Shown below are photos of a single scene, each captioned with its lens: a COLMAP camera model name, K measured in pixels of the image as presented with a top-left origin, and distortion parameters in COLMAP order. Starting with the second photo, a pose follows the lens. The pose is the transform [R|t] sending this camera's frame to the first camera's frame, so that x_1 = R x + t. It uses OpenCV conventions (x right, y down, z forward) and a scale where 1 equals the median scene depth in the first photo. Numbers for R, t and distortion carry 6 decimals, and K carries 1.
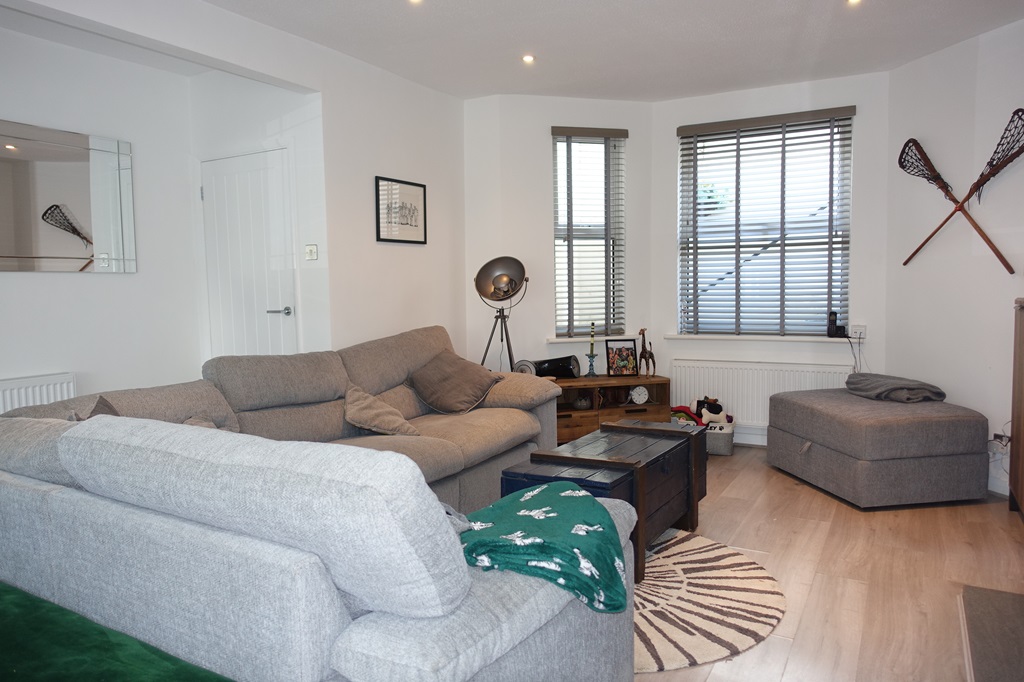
lens RADIAL K [[705.5, 0, 512.0], [0, 705.5, 341.0], [0, 0, 1]] dist [0.004523, -0.000665]
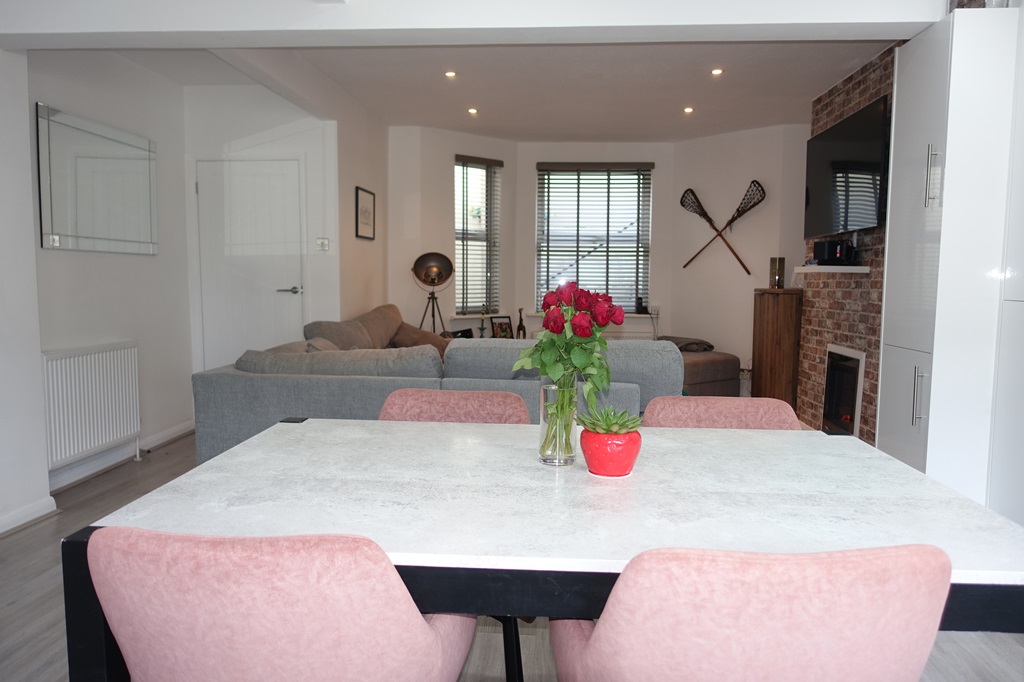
lens RADIAL K [[705.5, 0, 512.0], [0, 705.5, 341.0], [0, 0, 1]] dist [0.004523, -0.000665]
pose [[0.906398, -0.014998, 0.422159, -0.430234], [0.011176, 0.999871, 0.011527, 0.031673], [-0.422278, -0.005730, 0.906448, -0.251235]]
